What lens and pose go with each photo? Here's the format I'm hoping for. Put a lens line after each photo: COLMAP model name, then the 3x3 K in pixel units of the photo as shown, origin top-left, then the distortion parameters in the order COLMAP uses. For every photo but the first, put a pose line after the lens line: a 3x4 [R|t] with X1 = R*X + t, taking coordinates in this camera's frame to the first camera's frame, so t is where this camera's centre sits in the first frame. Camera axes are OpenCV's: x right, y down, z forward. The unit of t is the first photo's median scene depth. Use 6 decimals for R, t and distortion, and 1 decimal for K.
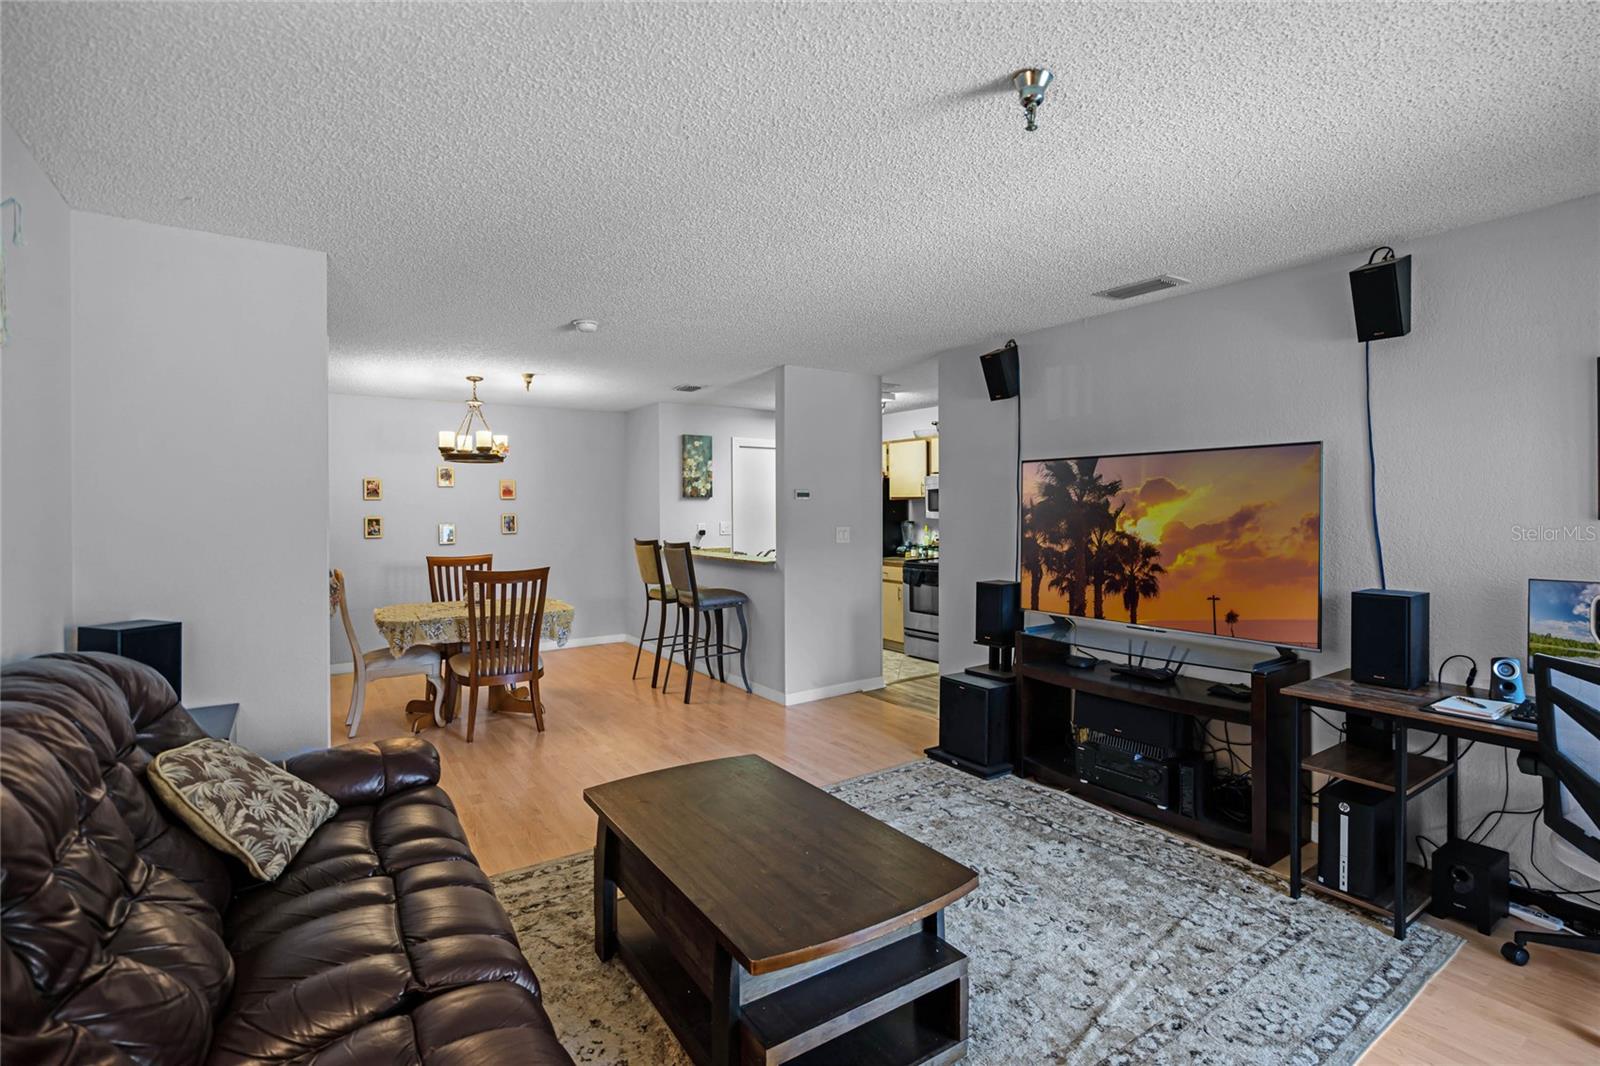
lens RADIAL K [[742.9, 0, 813.1], [0, 742.9, 499.1], [0, 0, 1]] dist [-0.000536, 0.000756]
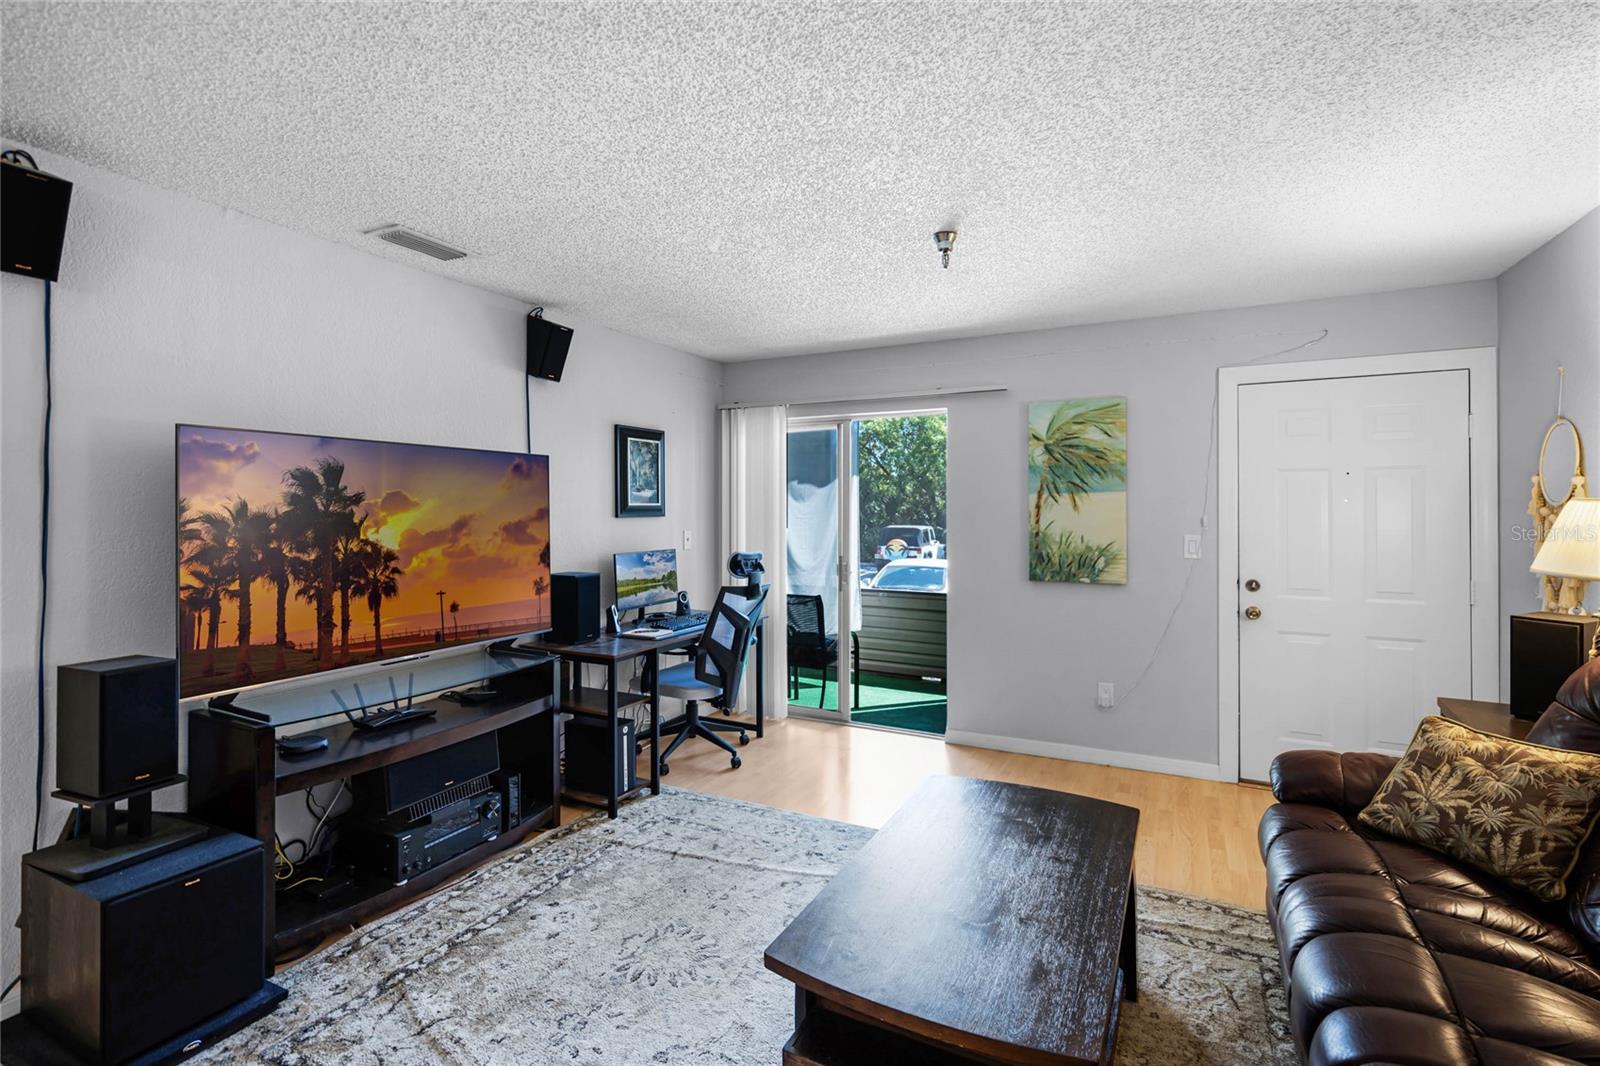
lens RADIAL K [[726.3, 0, 799.7], [0, 726.3, 508.1], [0, 0, 1]] dist [-0.001720, 0.000161]
pose [[-0.460309, 0.004661, 0.887746, -0.471840], [-0.004919, 0.999957, -0.007801, 0.012597], [-0.887745, -0.007958, -0.460267, 1.015334]]
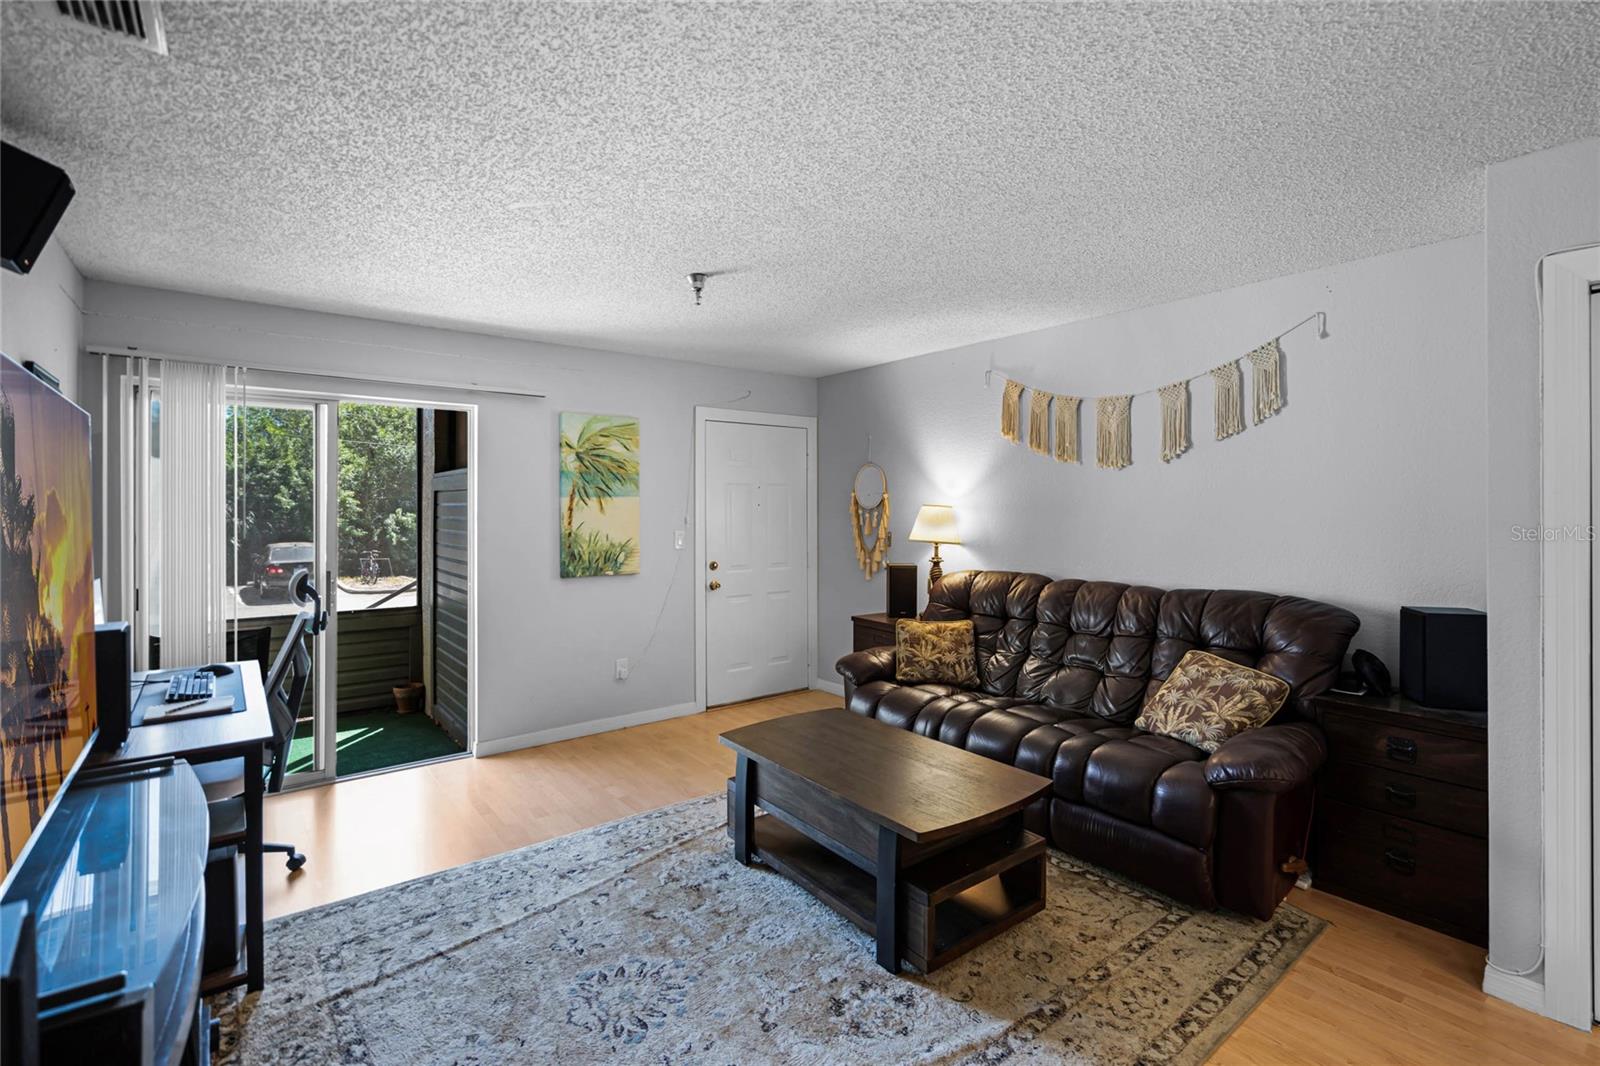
lens RADIAL K [[735.4, 0, 793.9], [0, 735.4, 511.9], [0, 0, 1]] dist [0.001244, 0.000802]
pose [[-0.999231, 0.007182, -0.038549, 0.063892], [0.007391, 0.999959, -0.005308, 0.013844], [0.038509, -0.005589, -0.999243, 1.445342]]
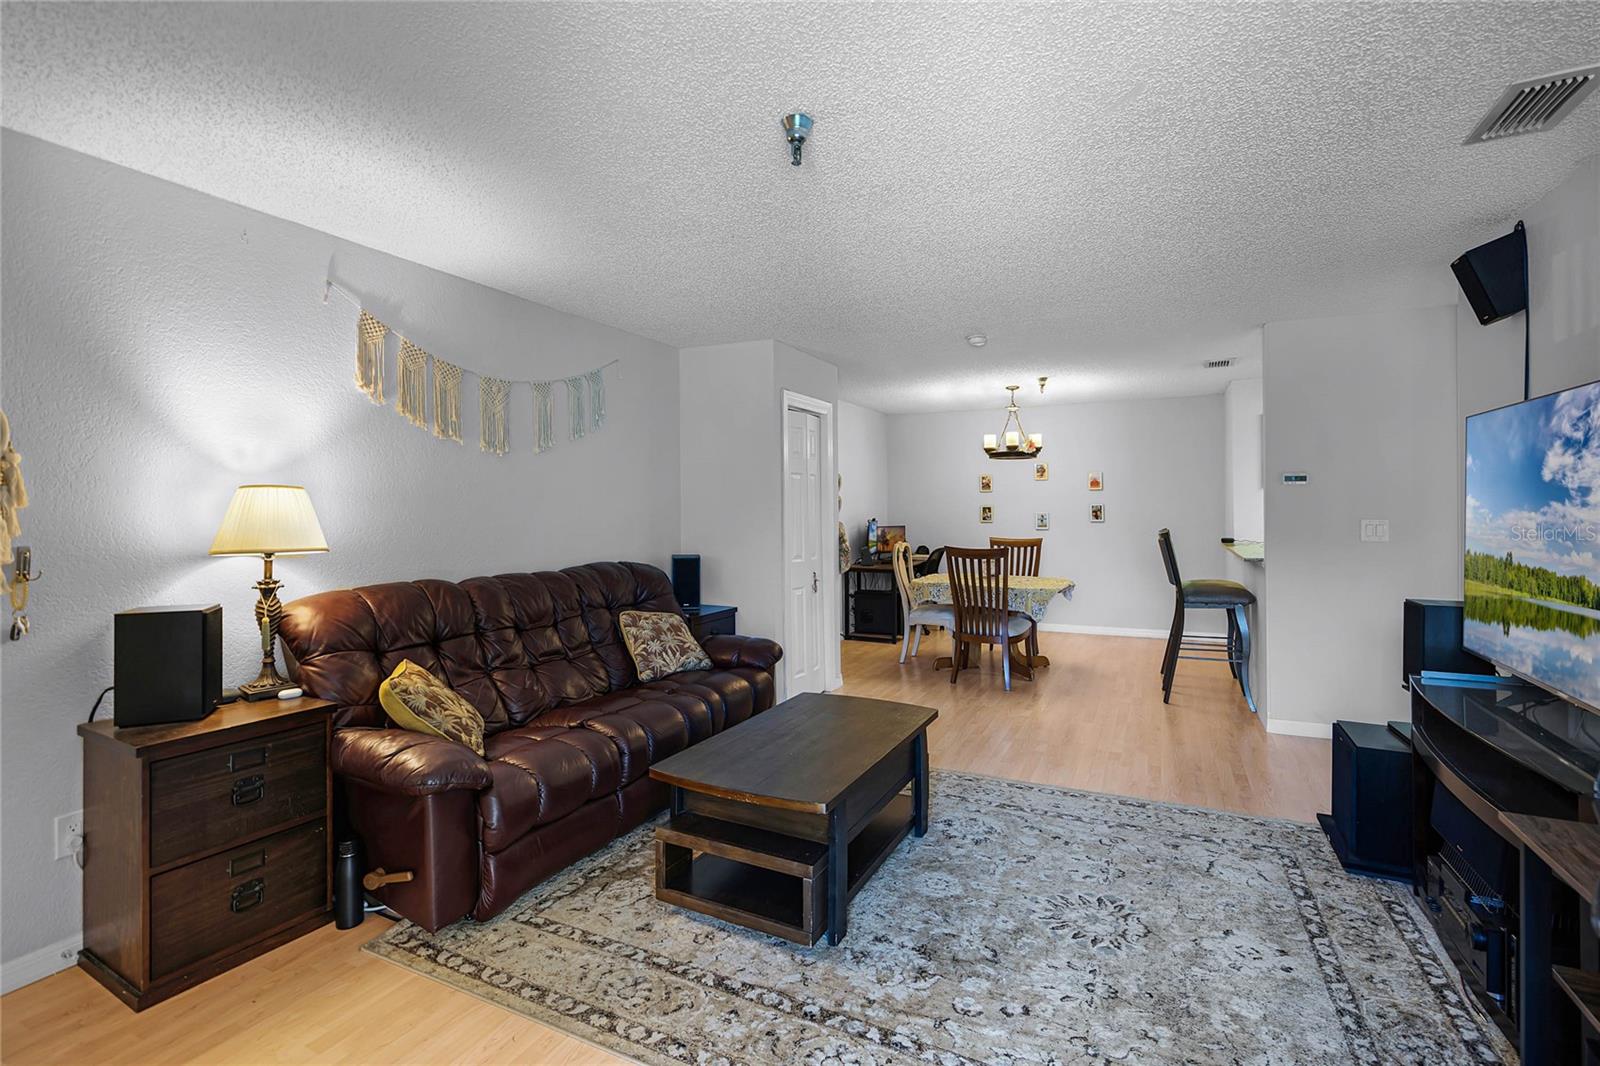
lens RADIAL K [[742.9, 0, 813.1], [0, 742.9, 499.1], [0, 0, 1]] dist [-0.000536, 0.000756]
pose [[0.494078, -0.003869, -0.869409, 0.674853], [0.011086, 0.999937, 0.001851, 0.014205], [0.869347, -0.010552, 0.494090, 0.228769]]
